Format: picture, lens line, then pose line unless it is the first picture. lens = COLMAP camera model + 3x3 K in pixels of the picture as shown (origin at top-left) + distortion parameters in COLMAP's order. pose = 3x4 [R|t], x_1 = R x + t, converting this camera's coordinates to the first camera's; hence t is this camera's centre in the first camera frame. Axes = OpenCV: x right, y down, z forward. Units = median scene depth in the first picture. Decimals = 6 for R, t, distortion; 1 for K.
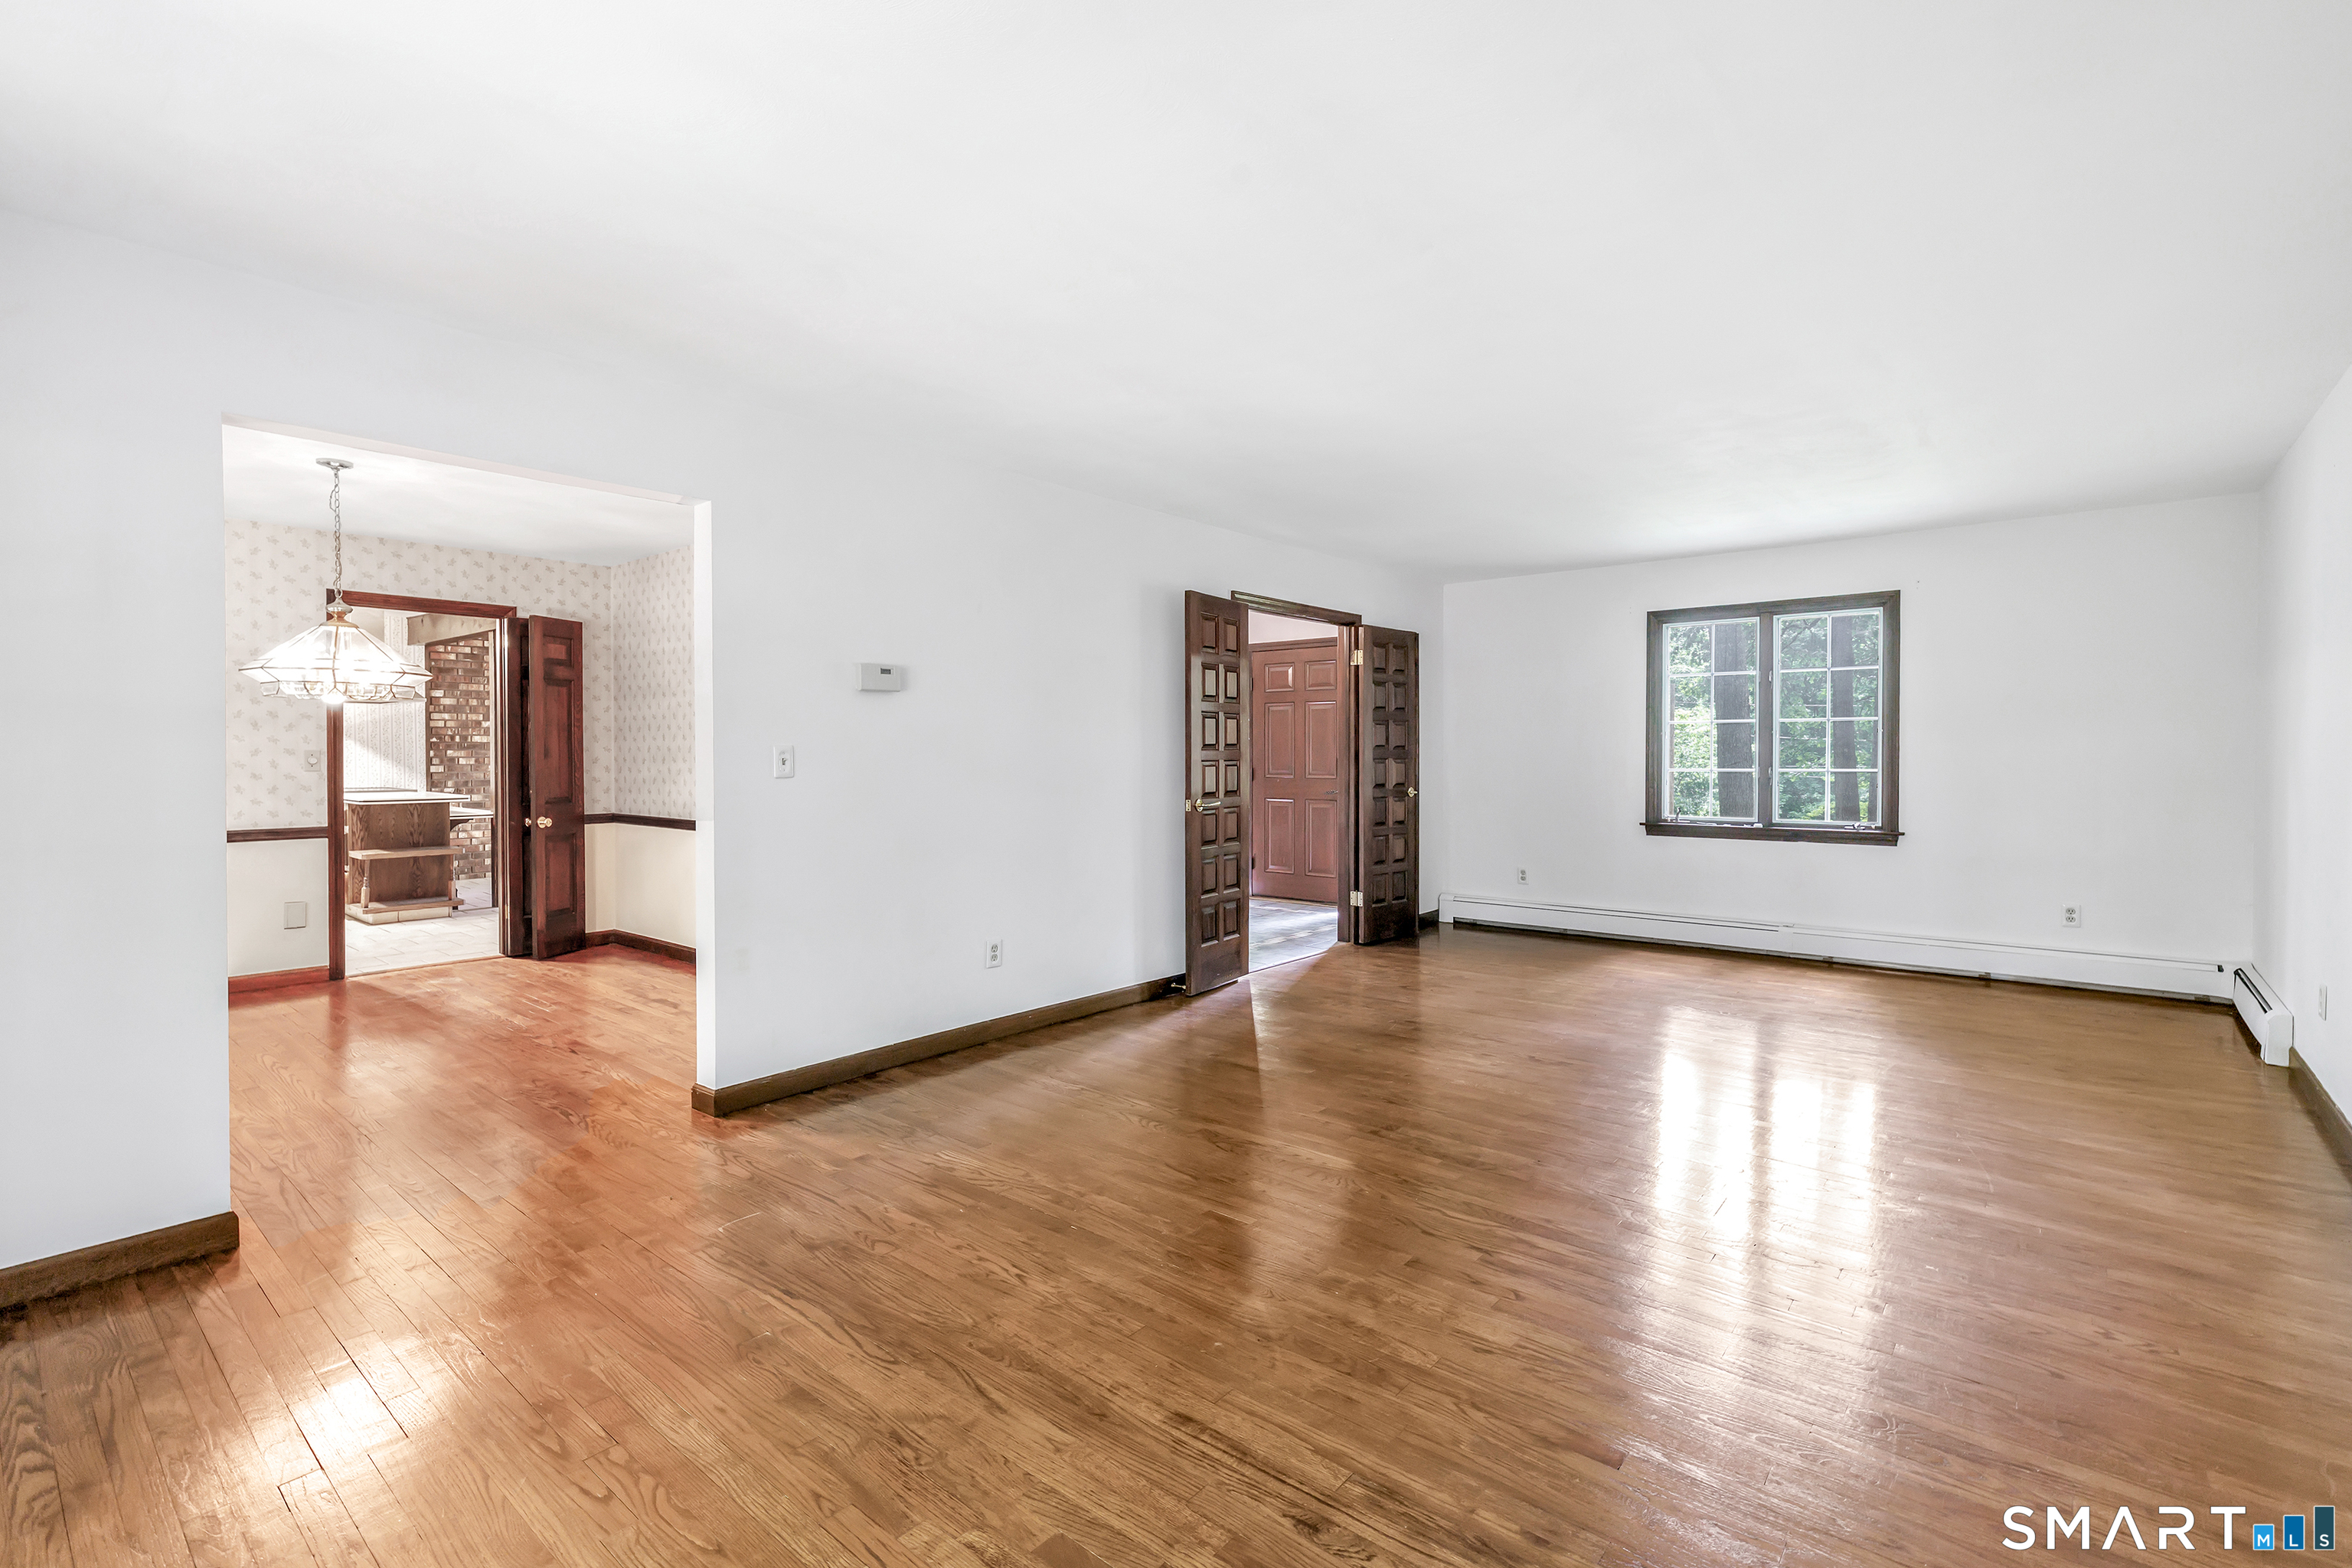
lens RADIAL K [[1035.1, 0, 1206.8], [0, 1035.1, 769.4], [0, 0, 1]] dist [-0.014512, 0.000201]
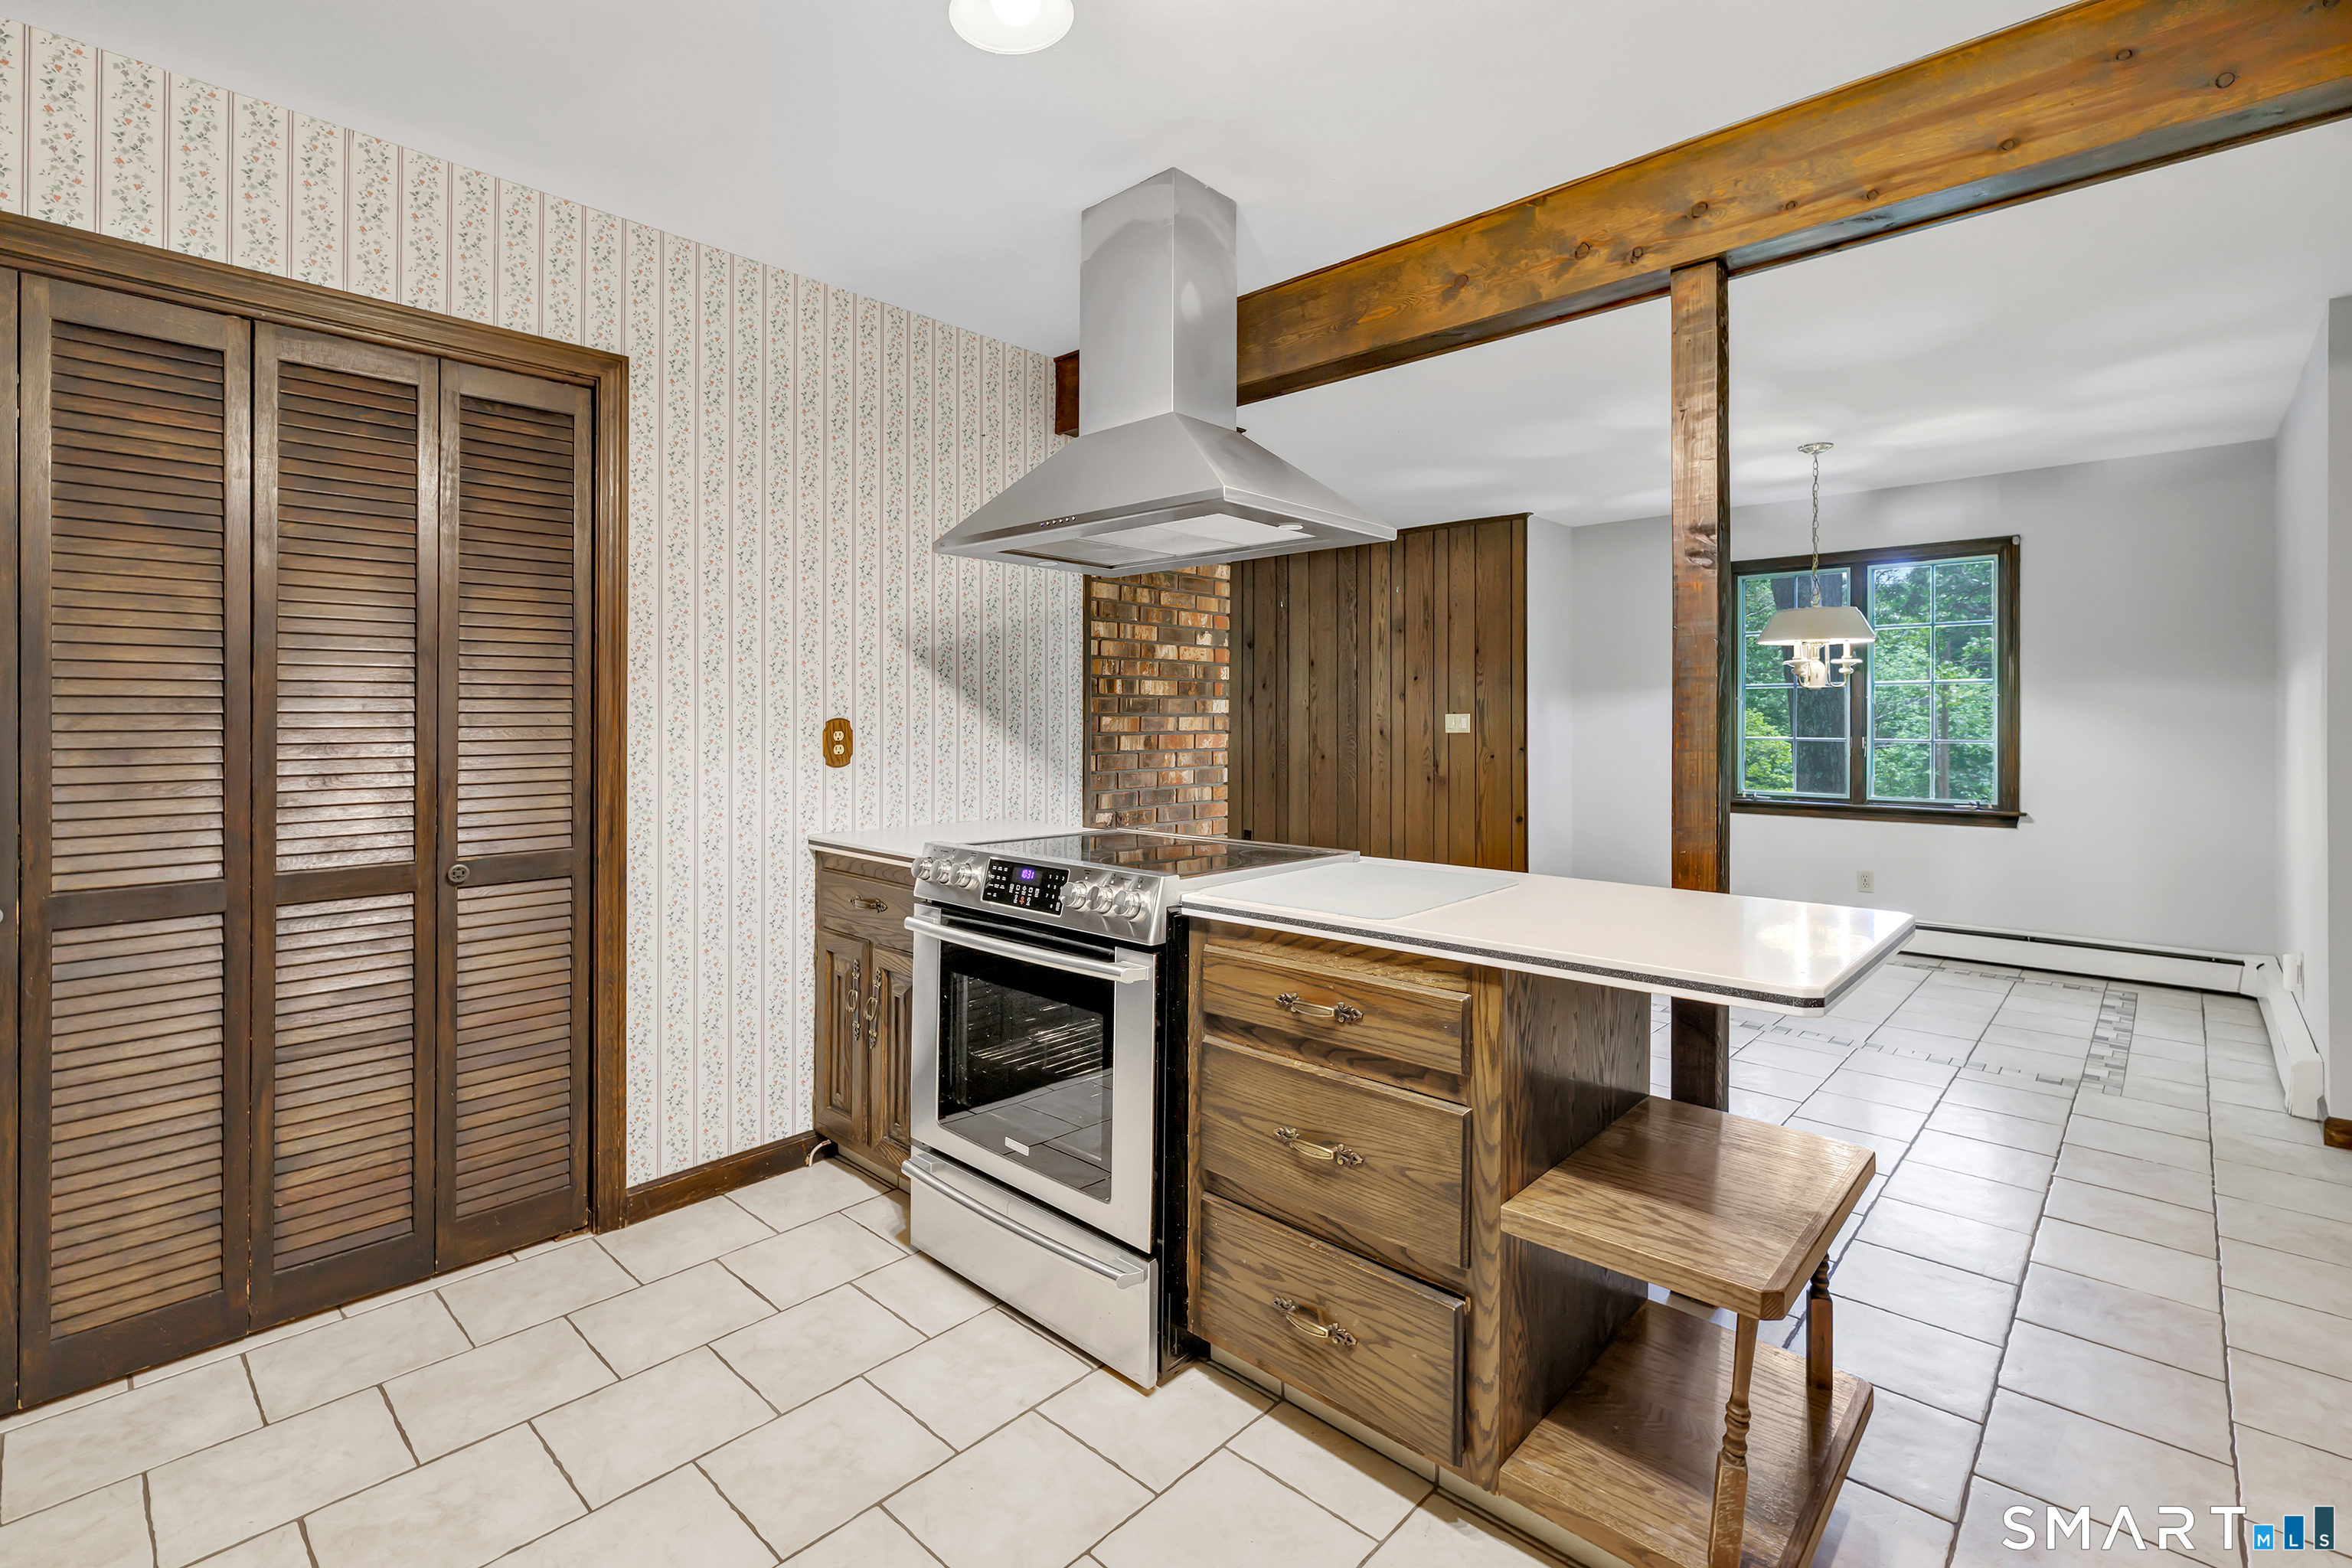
lens RADIAL K [[1060.3, 0, 1174.9], [0, 1060.3, 716.1], [0, 0, 1]] dist [0.003129, 0.000300]
pose [[0.997420, -0.000285, -0.071786, -1.070730], [-0.001395, 0.999726, -0.023349, -0.014302], [0.071773, 0.023389, 0.997147, 0.939666]]
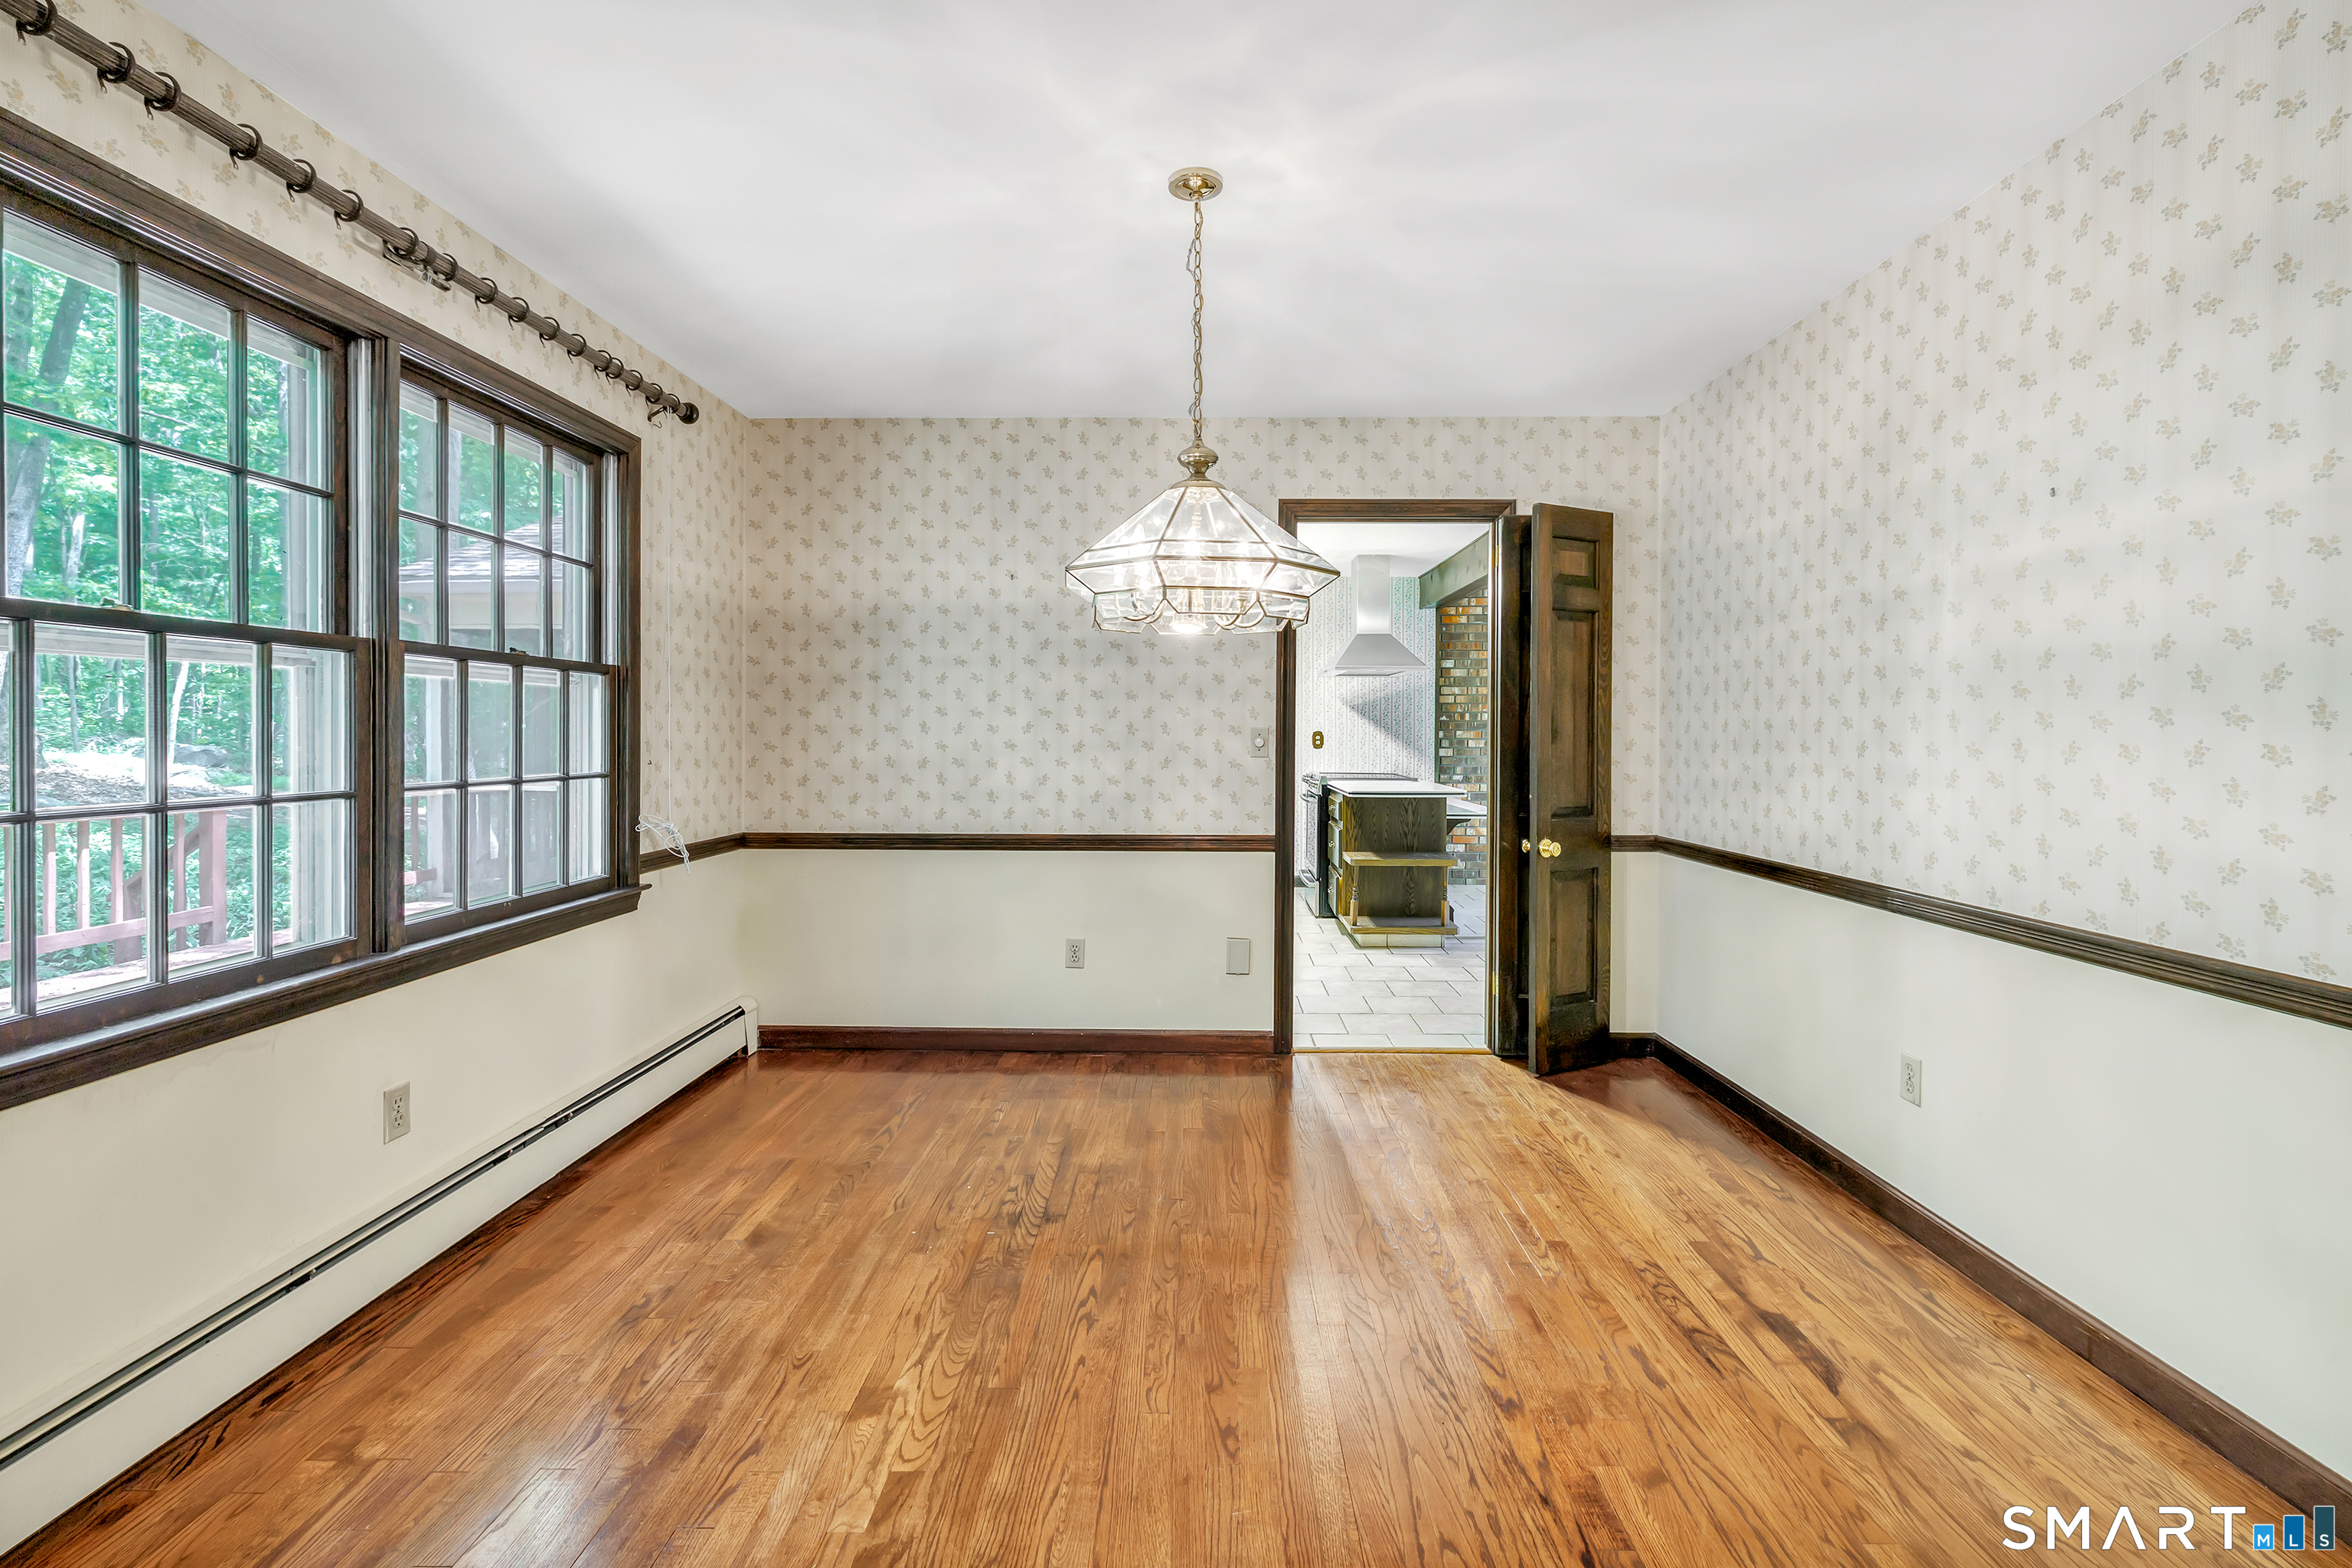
lens RADIAL K [[1107.2, 0, 1183.9], [0, 1107.2, 747.7], [0, 0, 1]] dist [0.001501, 0.000146]
pose [[0.618387, 0.012215, -0.785779, -0.251428], [-0.016230, 0.999864, 0.002770, -0.005158], [0.785706, 0.011040, 0.618502, 0.403941]]
